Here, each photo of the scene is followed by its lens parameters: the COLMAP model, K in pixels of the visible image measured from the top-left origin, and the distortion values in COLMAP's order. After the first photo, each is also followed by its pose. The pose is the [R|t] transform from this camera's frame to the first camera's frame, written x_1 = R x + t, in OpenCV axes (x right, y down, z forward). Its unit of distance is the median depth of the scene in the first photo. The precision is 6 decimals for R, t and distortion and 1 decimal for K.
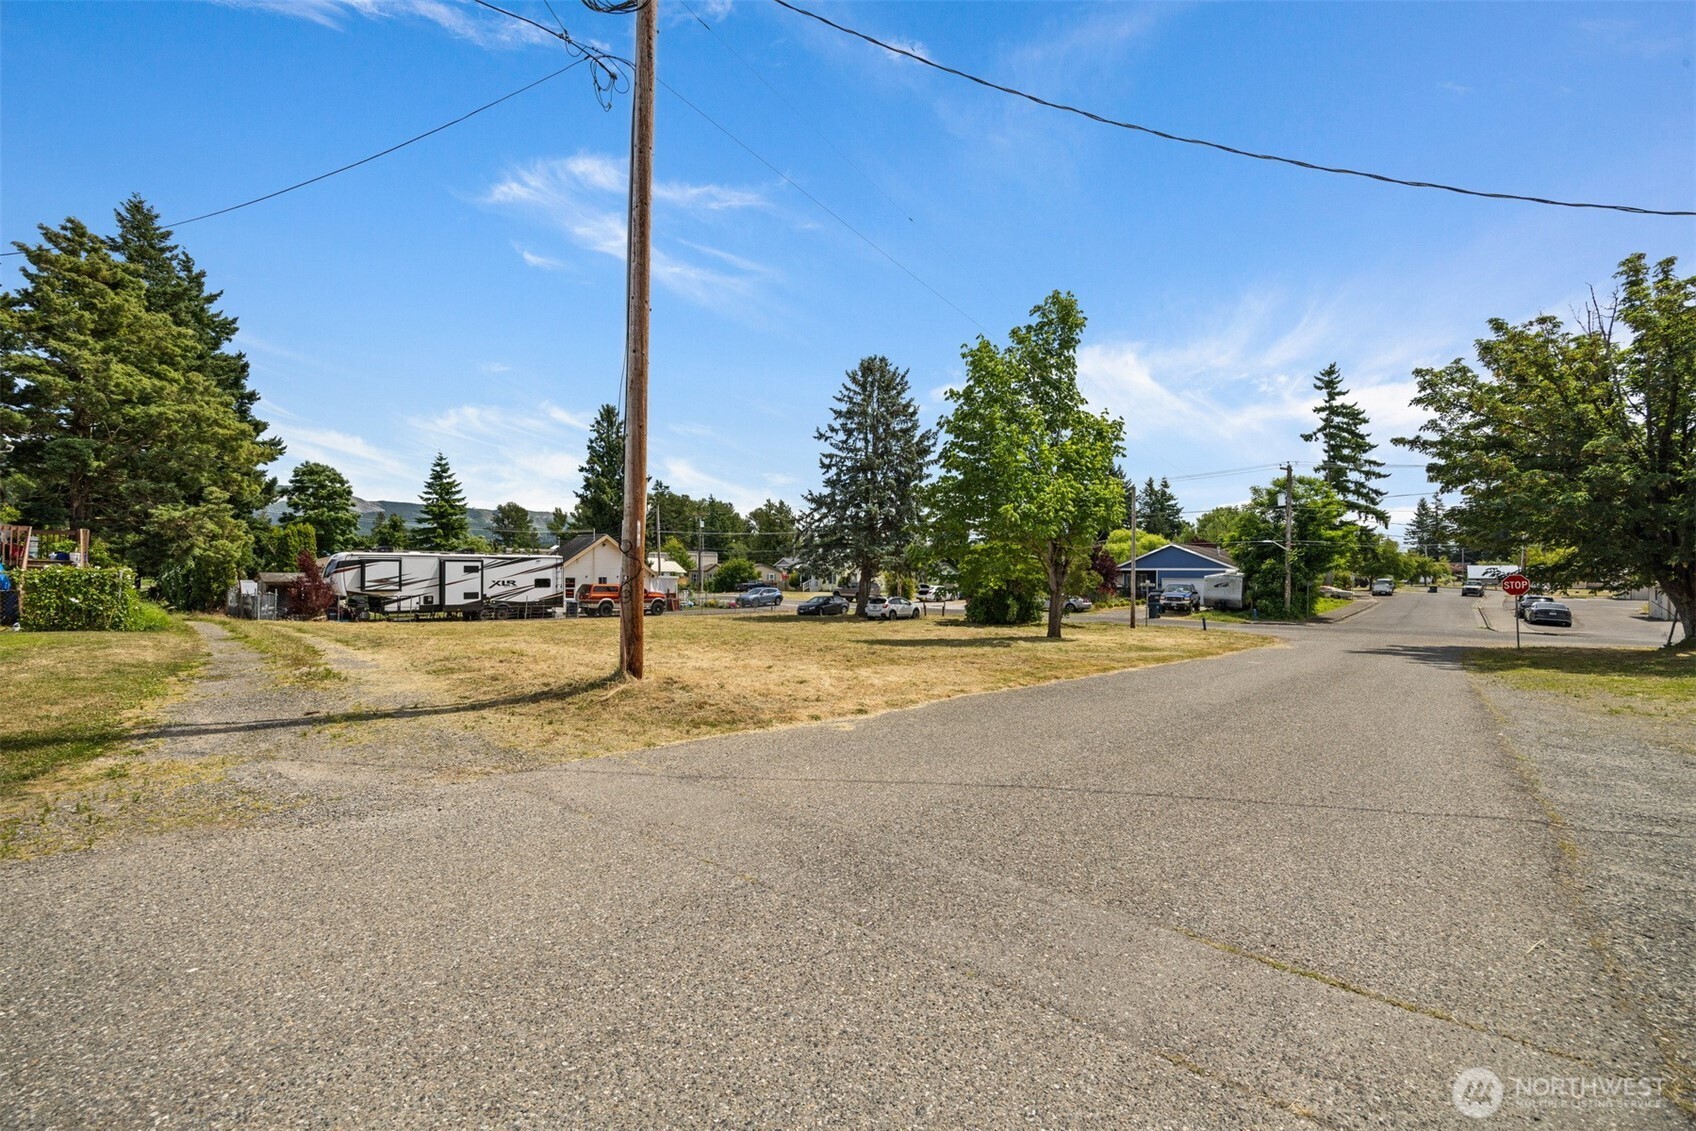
lens RADIAL K [[692.3, 0, 848.0], [0, 692.3, 565.5], [0, 0, 1]] dist [-0.019572, -0.000005]
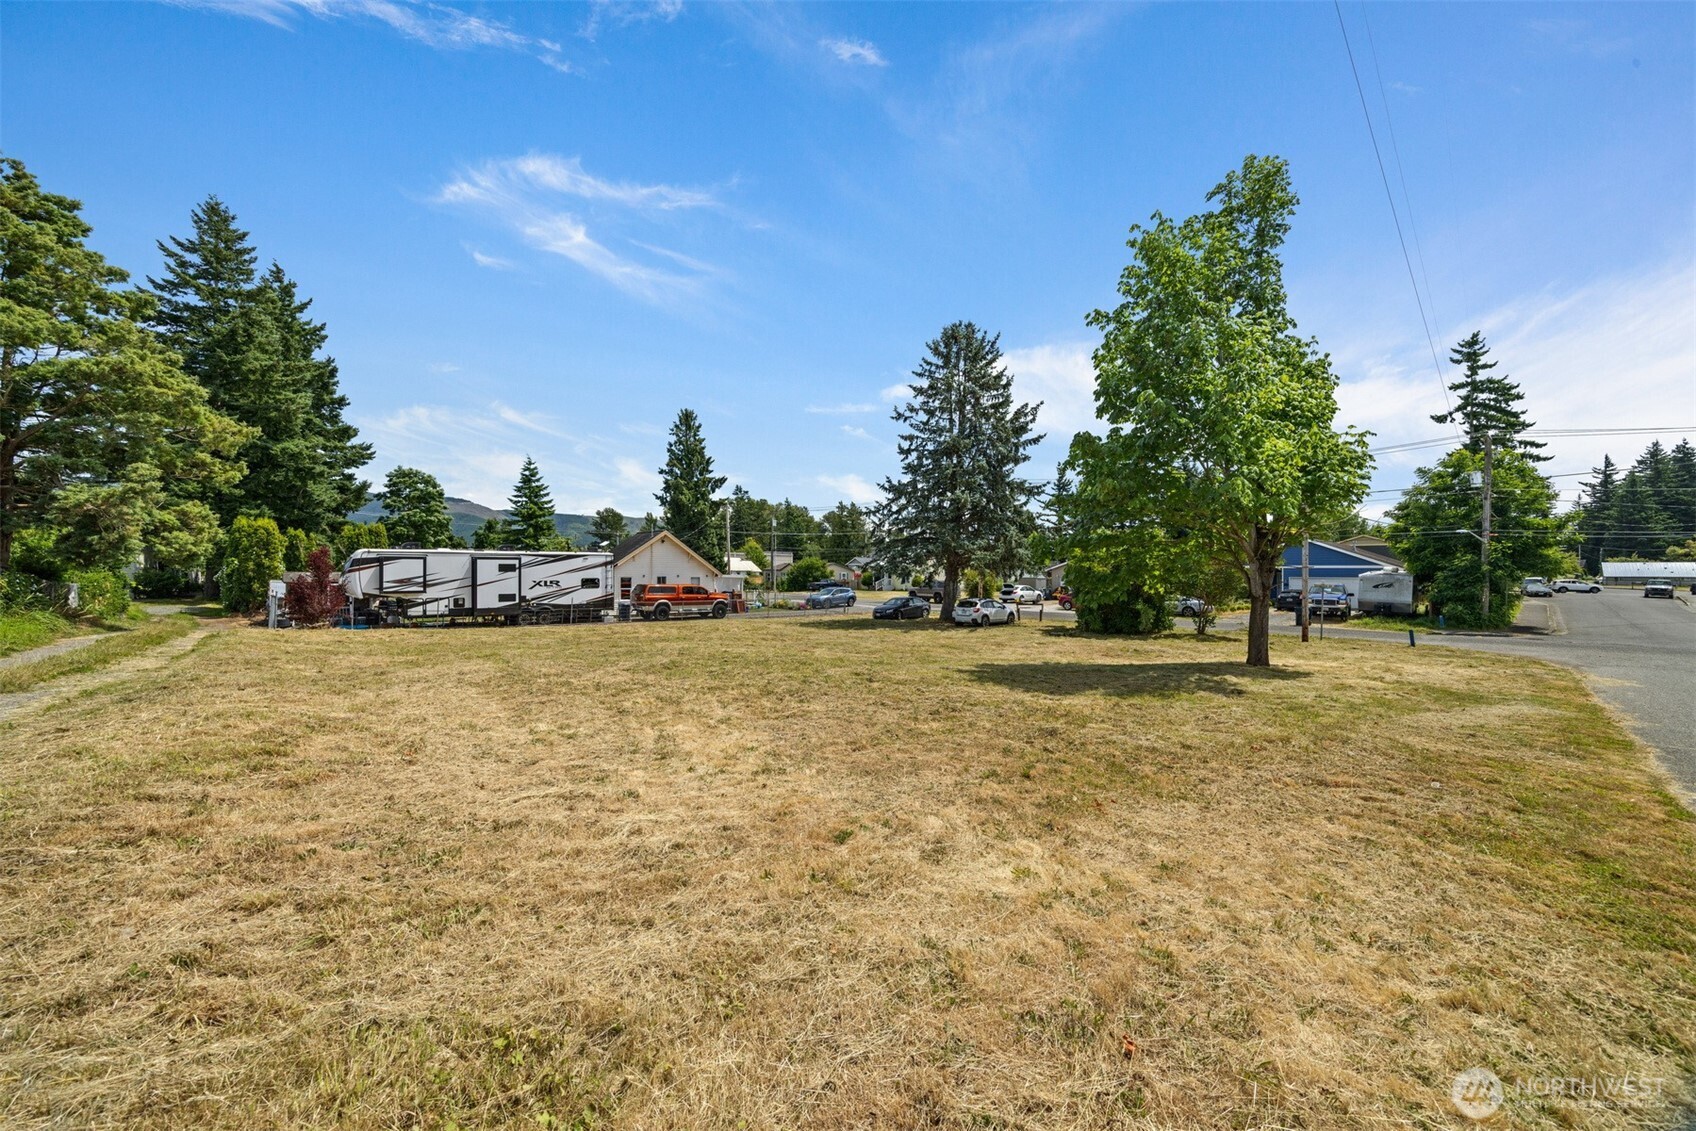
lens RADIAL K [[635.7, 0, 848.0], [0, 635.7, 565.5], [0, 0, 1]] dist [-0.011900, 0.000051]
pose [[0.994655, -0.002699, -0.103223, -0.020682], [0.002772, 0.999996, 0.000568, 0.002414], [0.103221, -0.000851, 0.994658, 0.185034]]
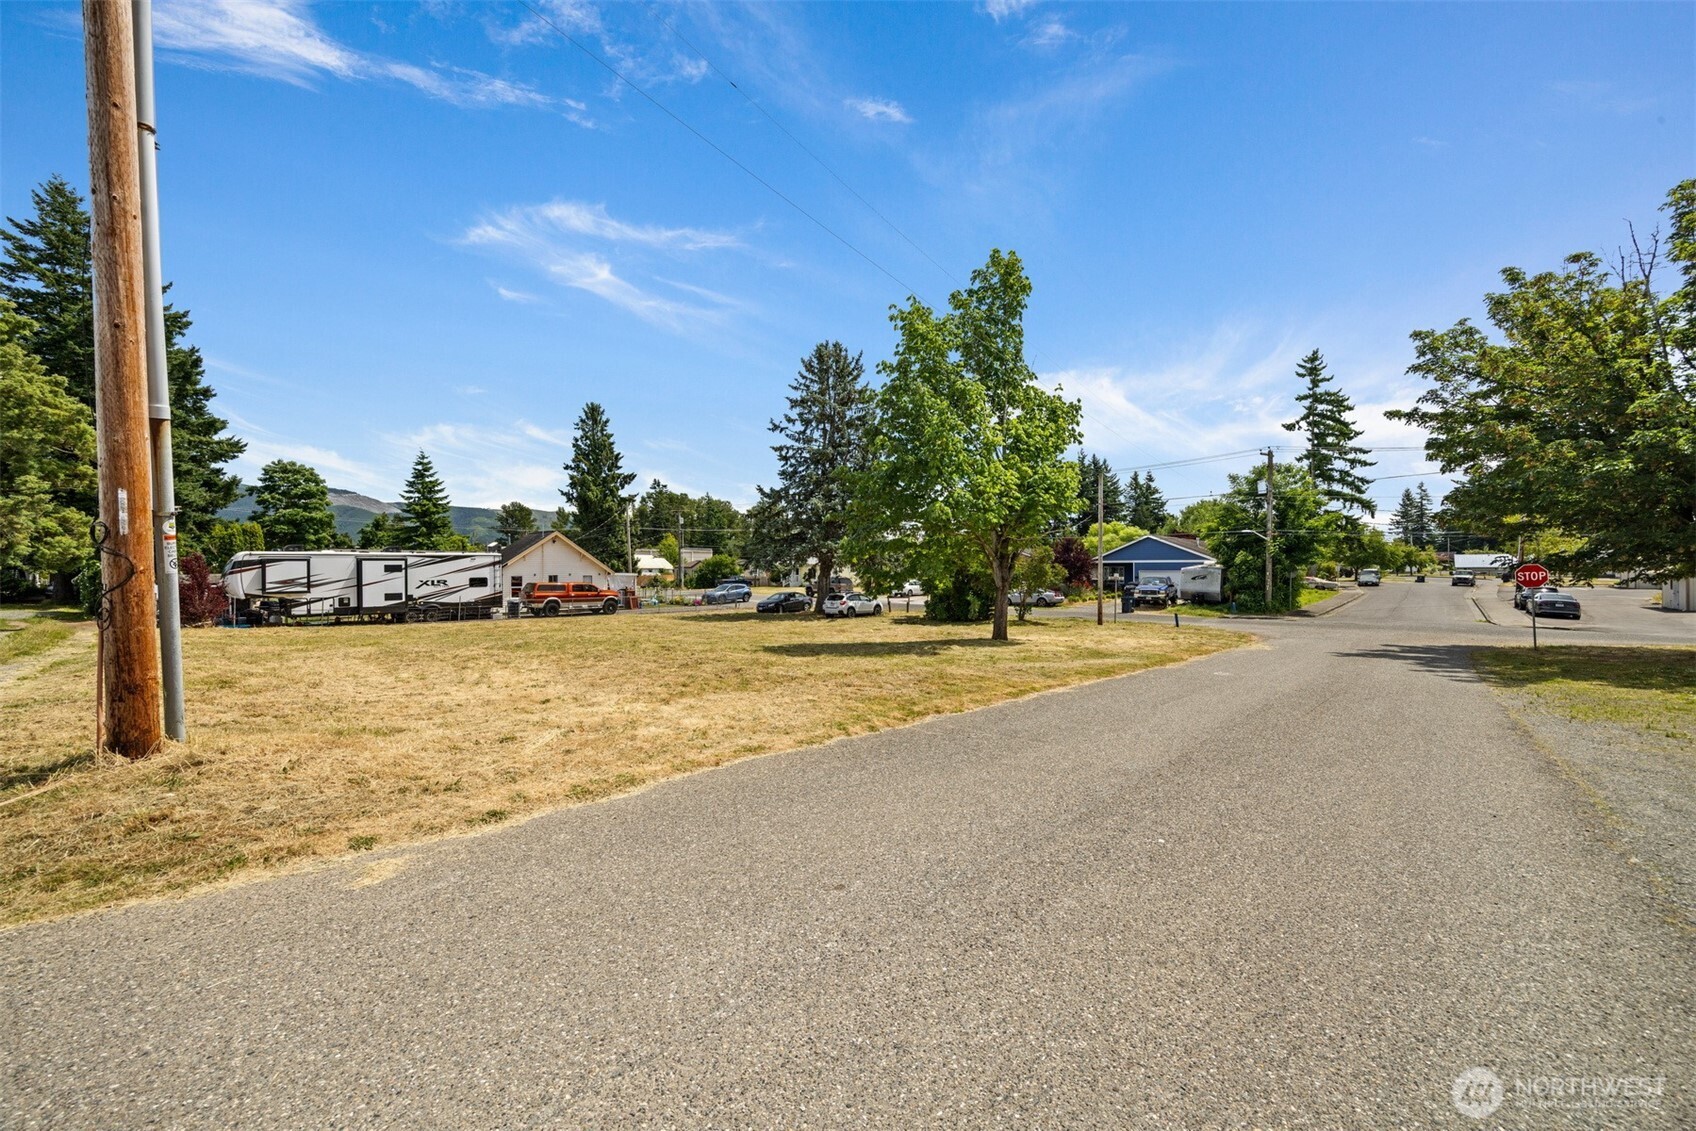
lens RADIAL K [[659.8, 0, 848.0], [0, 659.8, 565.5], [0, 0, 1]] dist [0.000985, -0.002368]
pose [[0.999954, -0.009431, -0.001875, 0.057699], [0.009445, 0.999925, 0.007762, 0.000213], [0.001802, -0.007779, 0.999968, 0.082810]]
